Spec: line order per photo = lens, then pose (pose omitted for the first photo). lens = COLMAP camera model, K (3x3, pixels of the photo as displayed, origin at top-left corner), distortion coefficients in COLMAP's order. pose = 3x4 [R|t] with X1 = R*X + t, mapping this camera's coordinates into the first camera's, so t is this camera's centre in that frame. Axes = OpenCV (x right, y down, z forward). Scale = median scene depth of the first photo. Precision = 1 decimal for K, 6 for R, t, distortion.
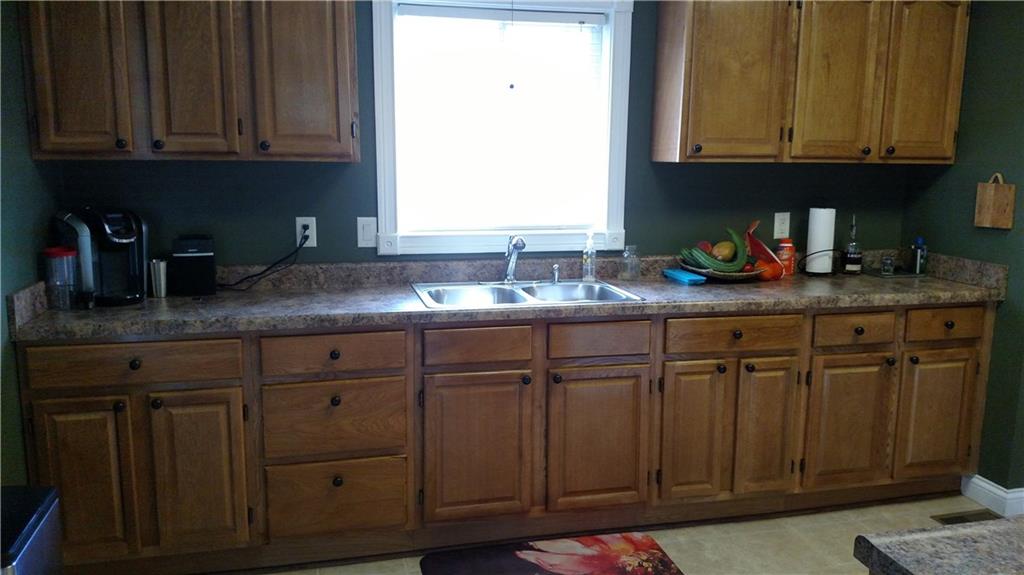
lens RADIAL K [[811.5, 0, 507.1], [0, 811.5, 294.2], [0, 0, 1]] dist [0.212760, -0.387027]
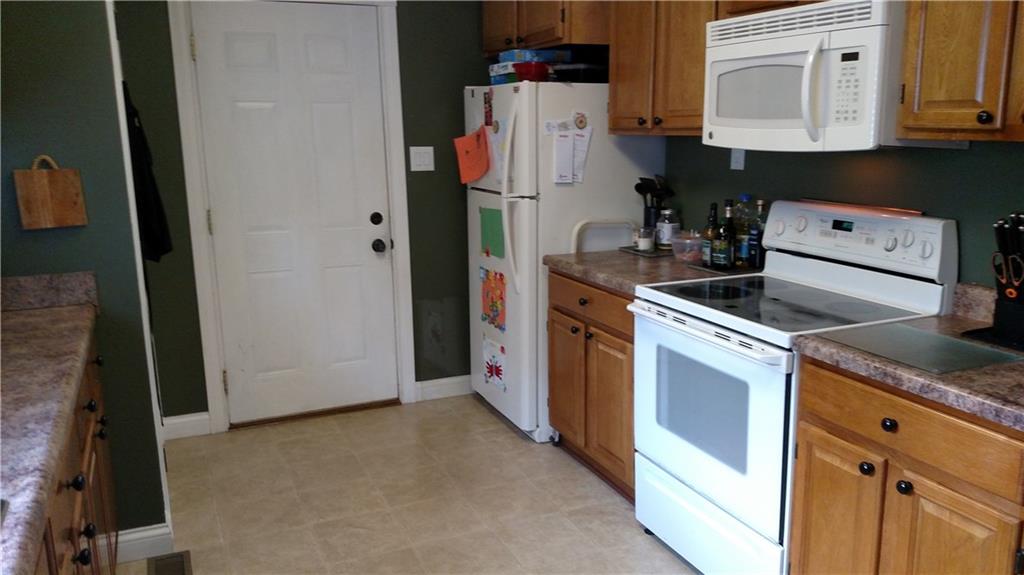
lens RADIAL K [[811.5, 0, 507.1], [0, 811.5, 294.2], [0, 0, 1]] dist [0.212760, -0.387027]
pose [[-0.160024, -0.211038, 0.964290, -0.229871], [0.180811, 0.954084, 0.238810, -0.130113], [-0.970412, 0.212570, -0.114518, 0.708330]]
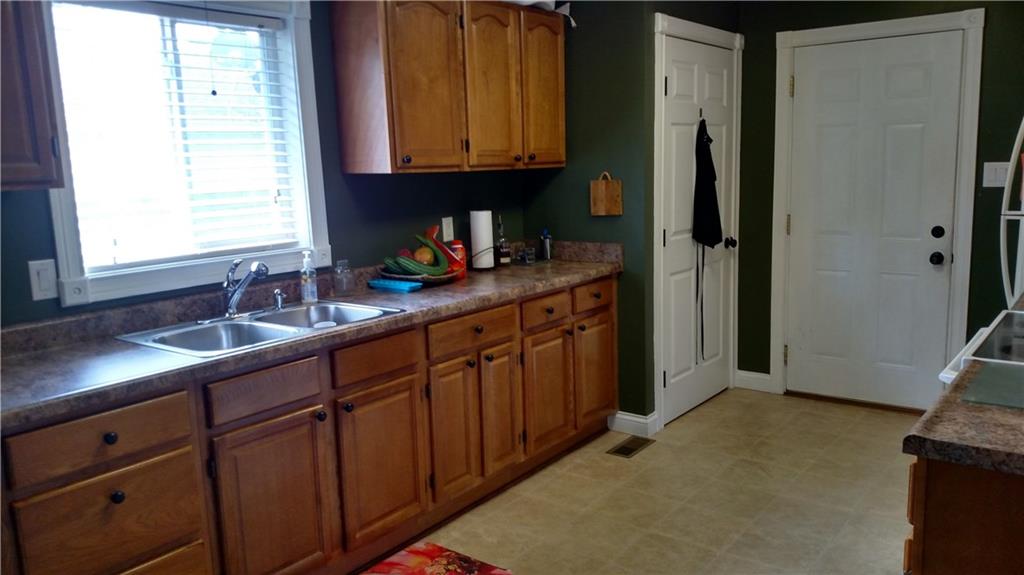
lens RADIAL K [[811.5, 0, 507.1], [0, 811.5, 294.2], [0, 0, 1]] dist [0.212760, -0.387027]
pose [[0.778670, -0.136160, 0.612481, -0.313736], [0.145167, 0.988779, 0.035258, -0.027220], [-0.610409, 0.061457, 0.789699, 0.121954]]
